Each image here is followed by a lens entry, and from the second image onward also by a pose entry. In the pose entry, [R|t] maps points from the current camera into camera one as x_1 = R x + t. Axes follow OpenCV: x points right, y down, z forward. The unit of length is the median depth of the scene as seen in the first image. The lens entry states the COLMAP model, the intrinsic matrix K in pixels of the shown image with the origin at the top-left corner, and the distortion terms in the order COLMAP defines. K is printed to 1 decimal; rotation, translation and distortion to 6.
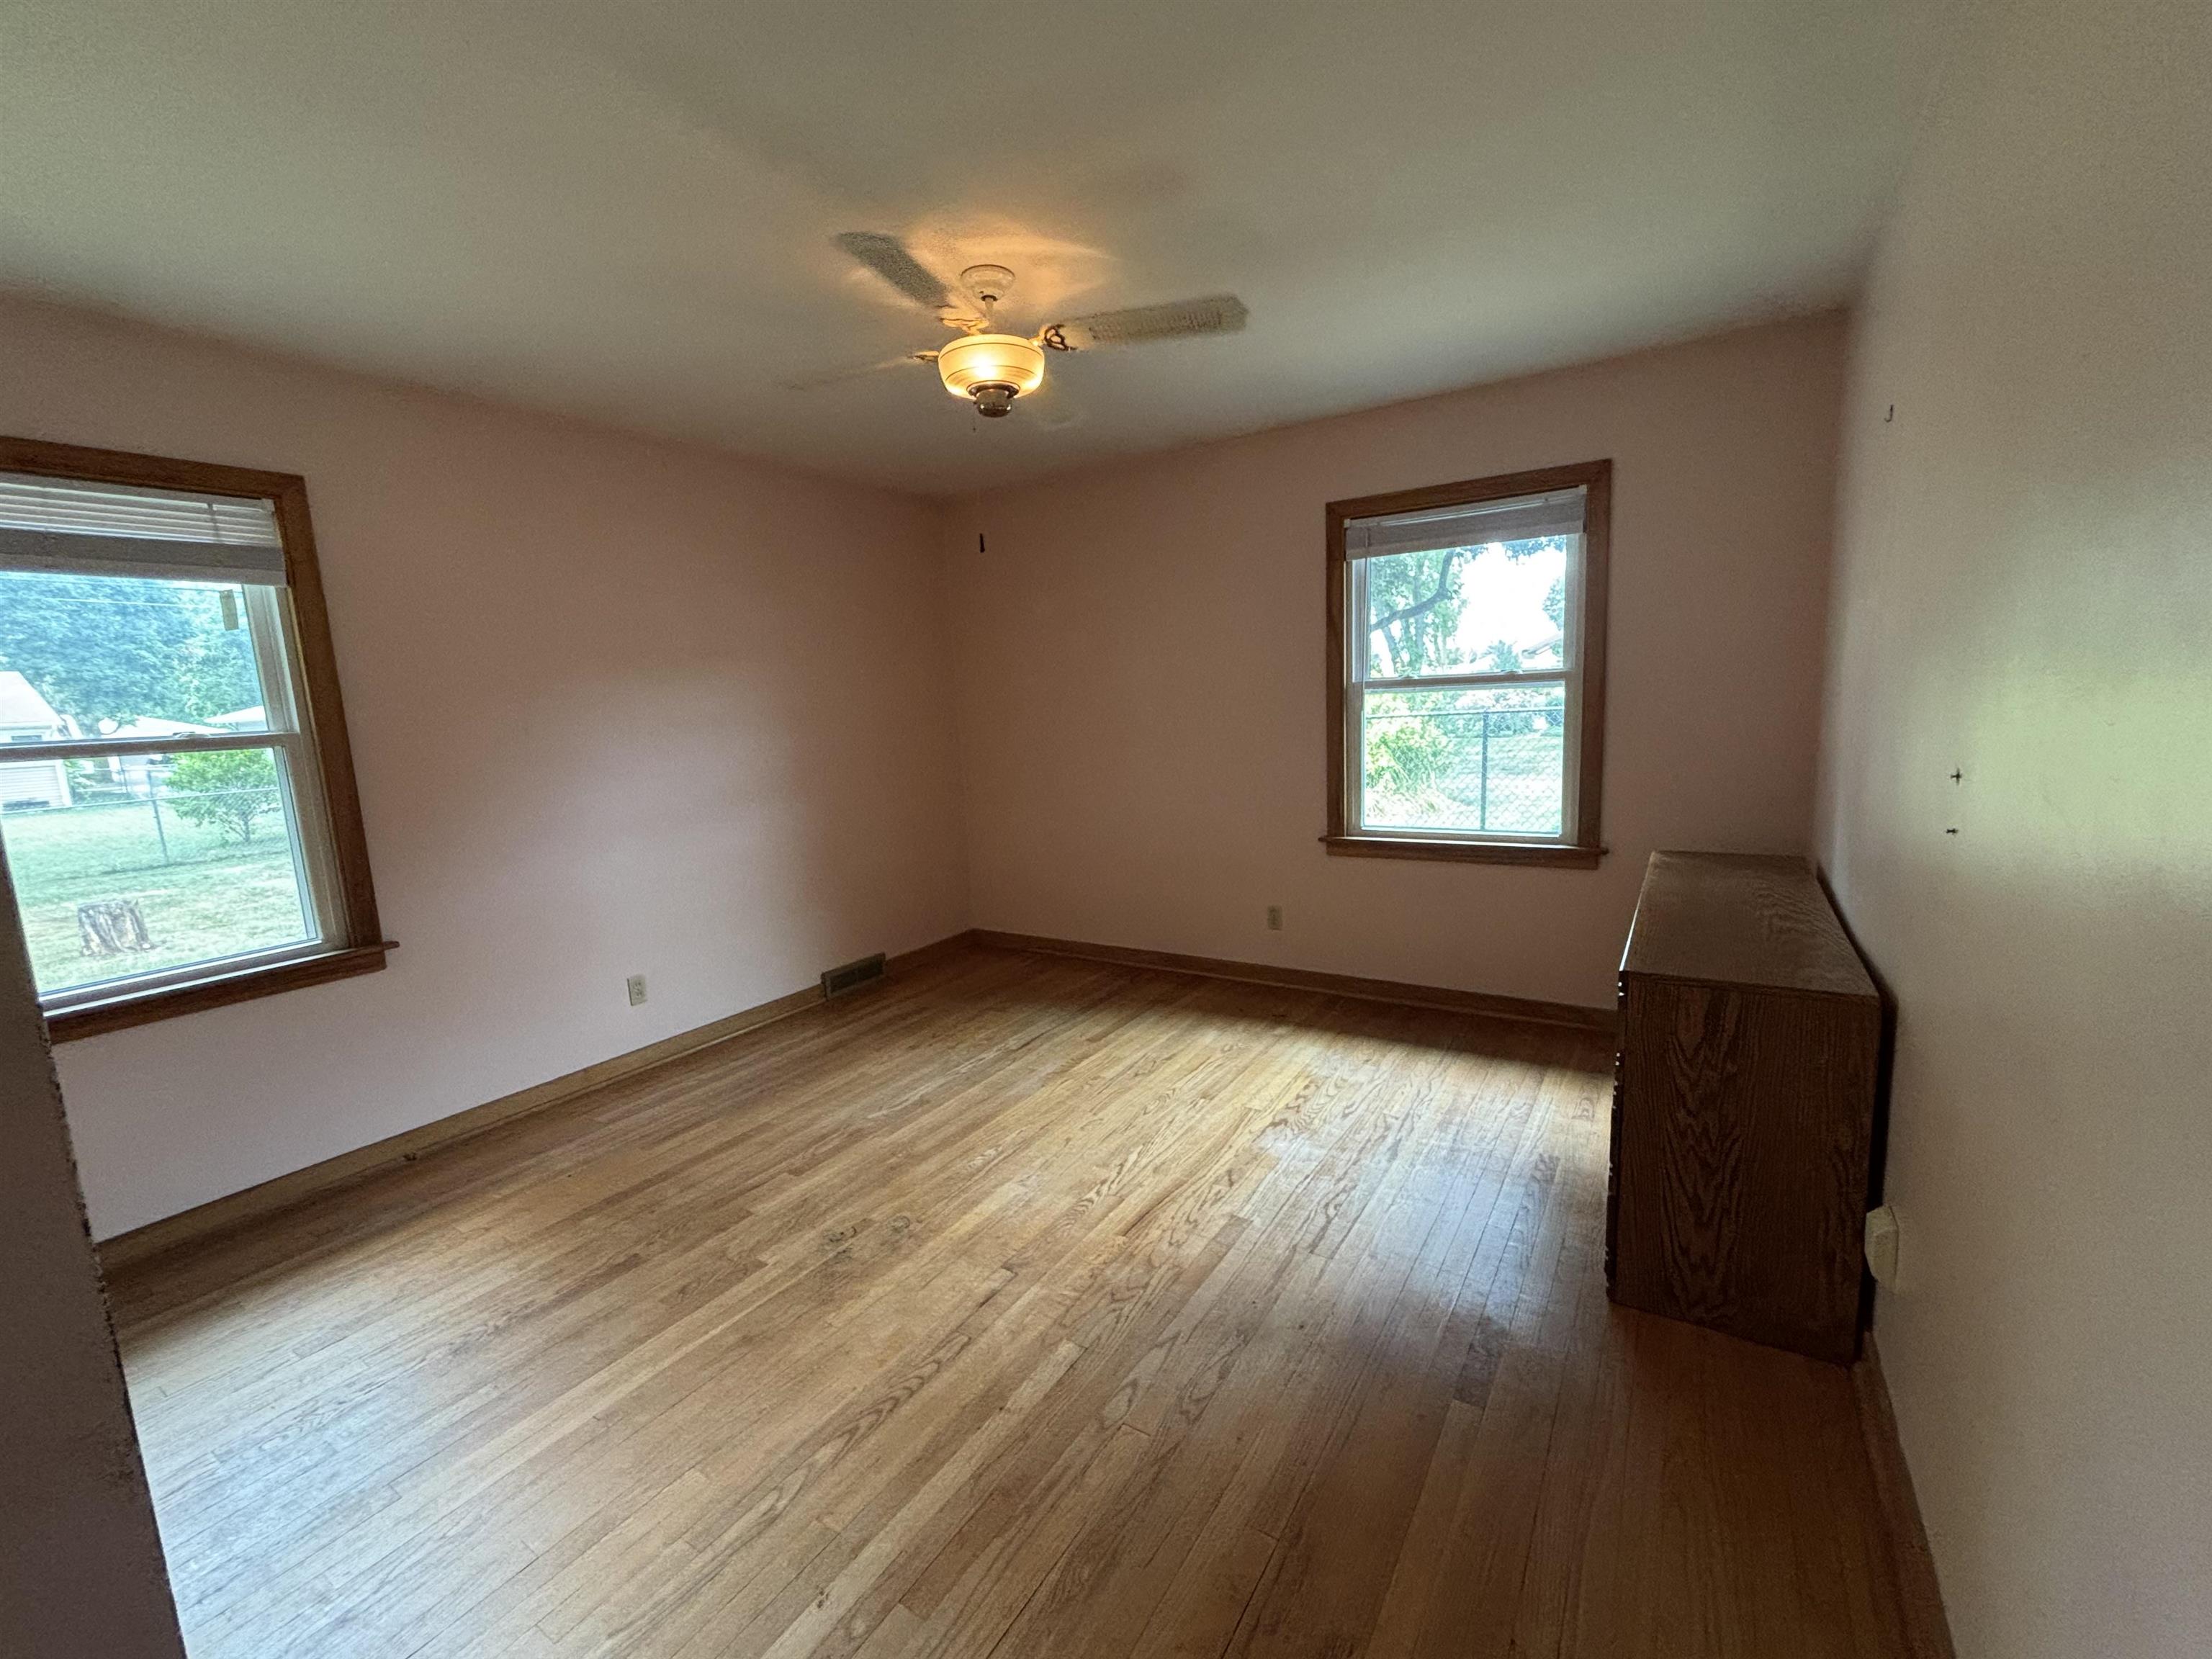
lens RADIAL K [[891.1, 0, 1104.5], [0, 891.1, 827.2], [0, 0, 1]] dist [0.000062, -0.000069]
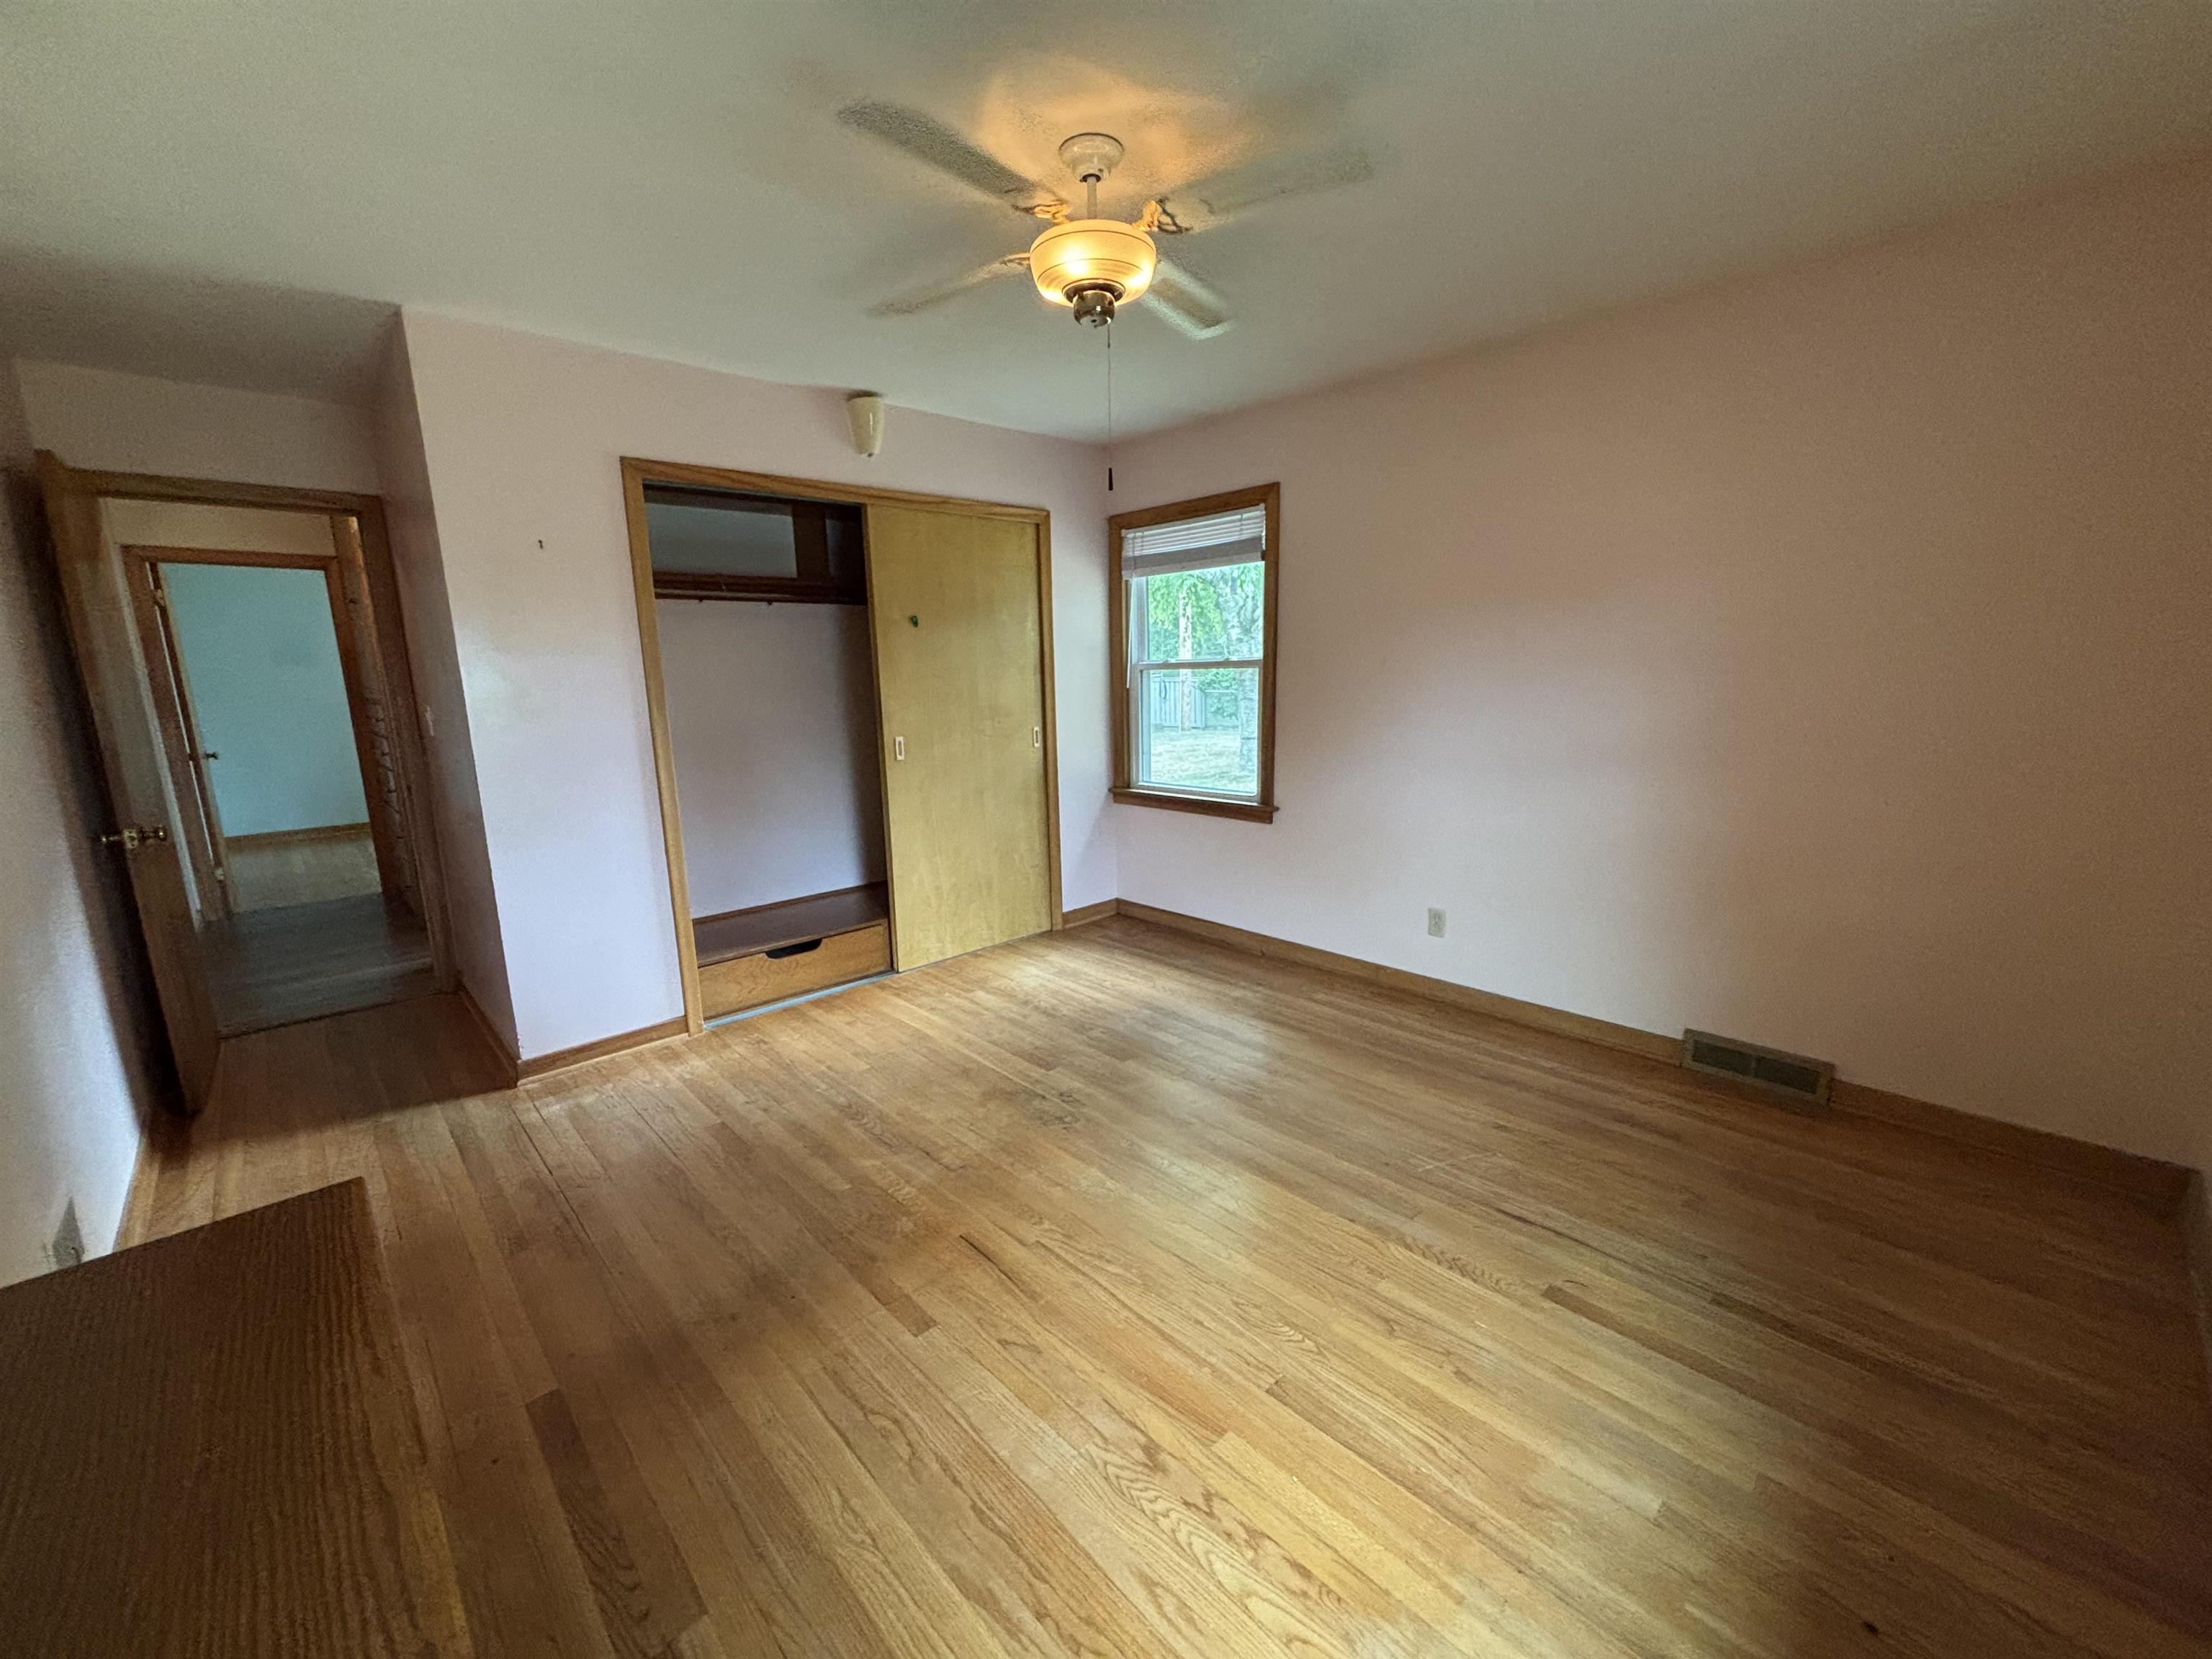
lens RADIAL K [[892.9, 0, 1104.6], [0, 892.9, 834.1], [0, 0, 1]] dist [0.000196, -0.000088]
pose [[-0.227860, 0.241334, -0.943312, 0.573528], [-0.107194, 0.956691, 0.270650, -0.171483], [0.967775, 0.162788, -0.192122, 0.913402]]
